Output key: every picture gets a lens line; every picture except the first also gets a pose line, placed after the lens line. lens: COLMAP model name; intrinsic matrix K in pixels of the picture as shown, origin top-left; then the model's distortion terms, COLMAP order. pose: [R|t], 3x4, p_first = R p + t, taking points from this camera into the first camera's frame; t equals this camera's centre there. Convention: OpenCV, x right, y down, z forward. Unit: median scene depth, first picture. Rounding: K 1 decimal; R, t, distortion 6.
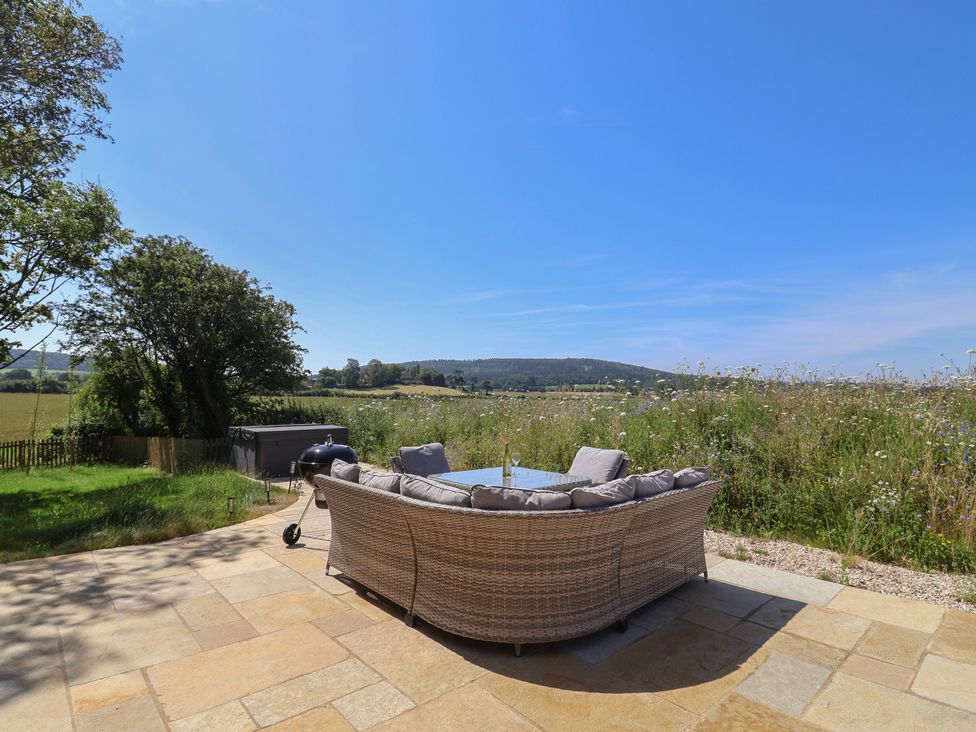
lens RADIAL K [[506.8, 0, 488.0], [0, 506.8, 366.0], [0, 0, 1]] dist [-0.023175, -0.001944]
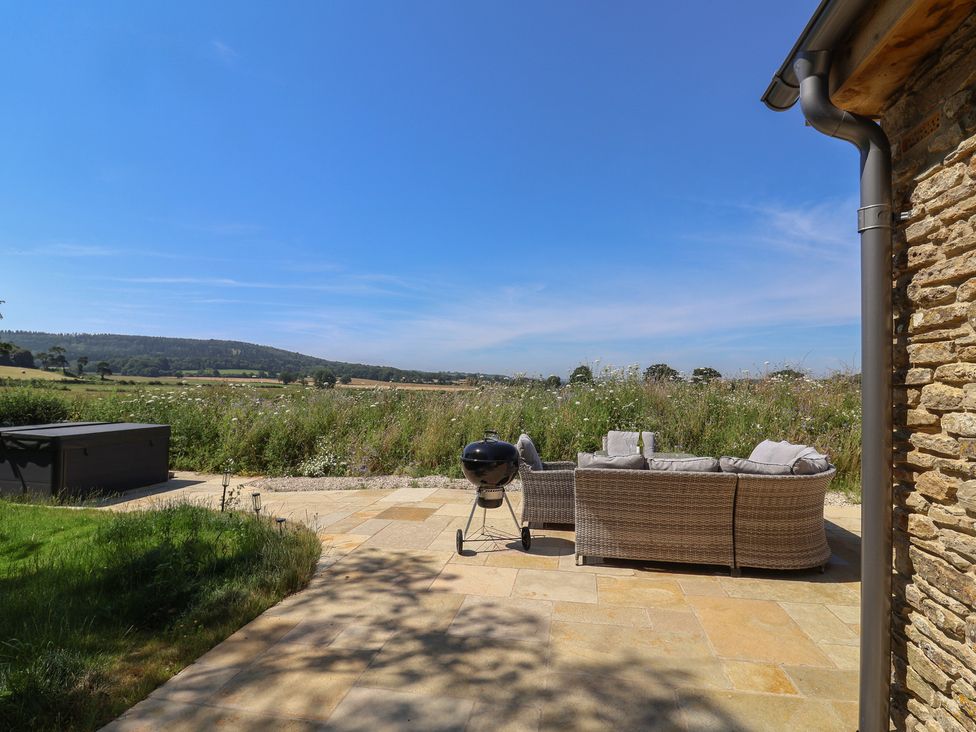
lens RADIAL K [[517.2, 0, 478.2], [0, 517.2, 384.0], [0, 0, 1]] dist [0.002227, -0.000621]
pose [[0.802371, 0.009088, 0.596757, -0.244811], [-0.045317, 0.997925, 0.045734, 0.002226], [-0.595103, -0.063739, 0.801118, 0.066258]]
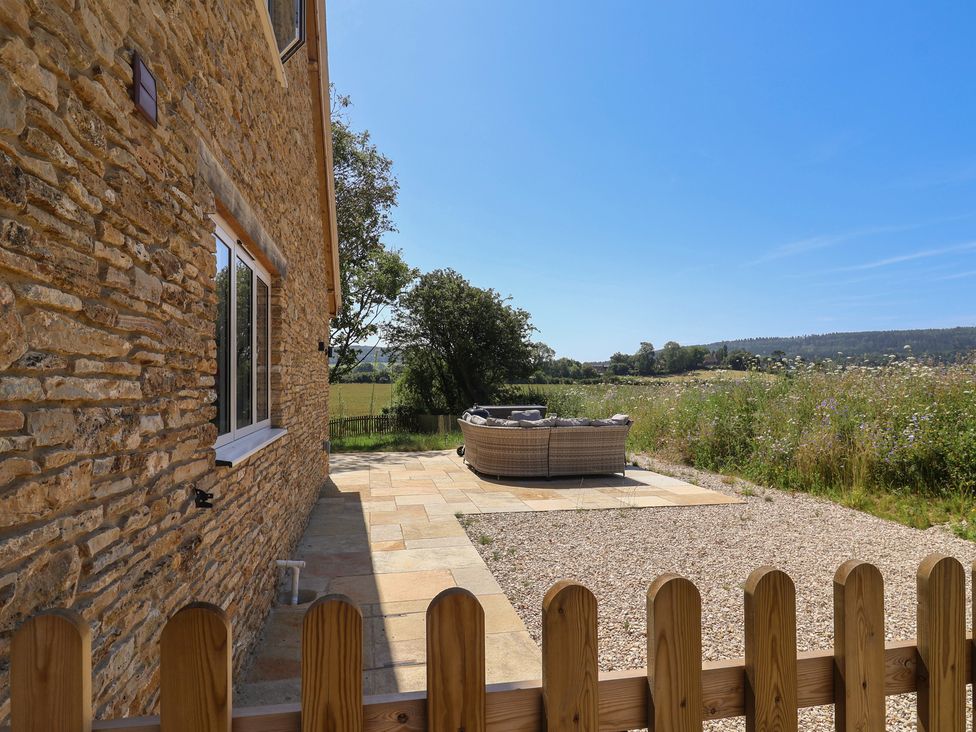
lens RADIAL K [[566.4, 0, 488.0], [0, 566.4, 366.0], [0, 0, 1]] dist [-0.000650, -0.000124]
pose [[0.855007, -0.022789, -0.518116, 0.242920], [0.037578, 0.999130, 0.018066, -0.013931], [0.517254, -0.034916, 0.855119, -0.243448]]
